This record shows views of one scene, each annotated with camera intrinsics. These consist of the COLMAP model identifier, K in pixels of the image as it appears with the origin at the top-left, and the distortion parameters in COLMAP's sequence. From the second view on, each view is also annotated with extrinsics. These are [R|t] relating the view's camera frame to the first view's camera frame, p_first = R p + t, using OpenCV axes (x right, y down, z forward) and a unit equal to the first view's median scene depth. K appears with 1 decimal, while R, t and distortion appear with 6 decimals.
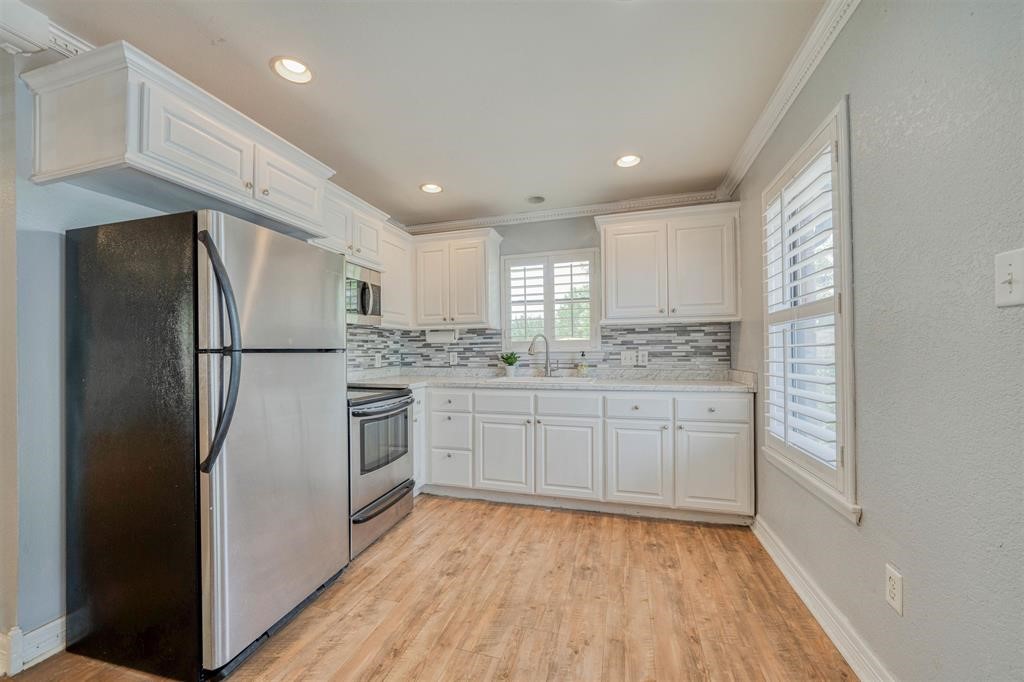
lens RADIAL K [[376.8, 0, 508.5], [0, 376.8, 350.1], [0, 0, 1]] dist [-0.000455, -0.000016]
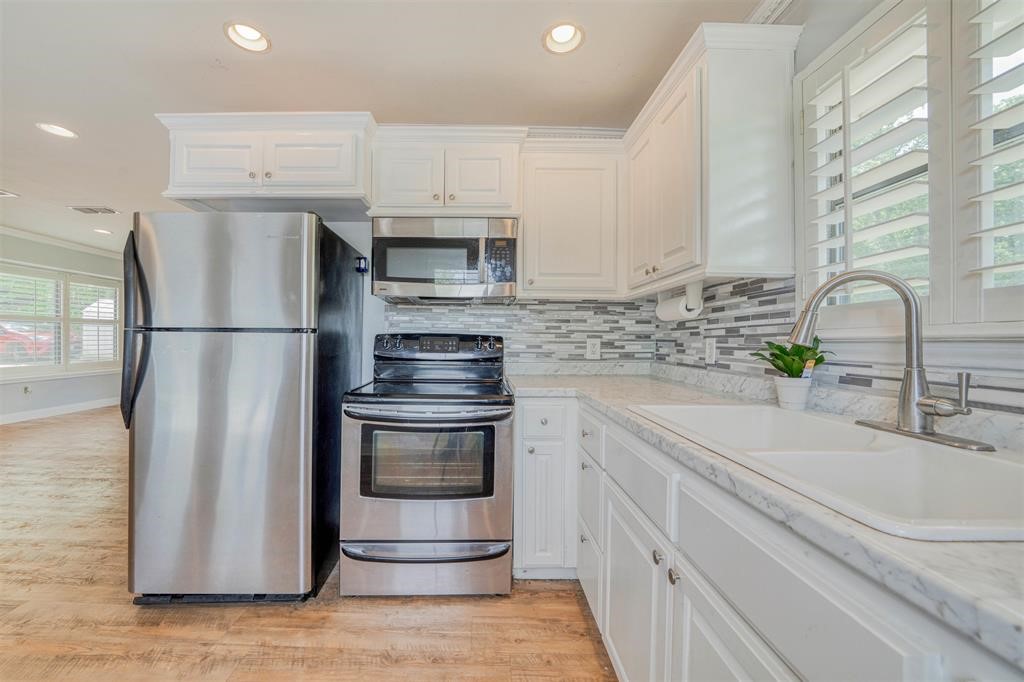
lens RADIAL K [[383.4, 0, 512.0], [0, 383.4, 341.0], [0, 0, 1]] dist [-0.011263, -0.000072]
pose [[0.290570, 0.012810, -0.956768, 0.258590], [-0.005601, 0.999916, 0.011687, 0.005492], [0.956837, 0.001963, 0.290618, 0.641135]]
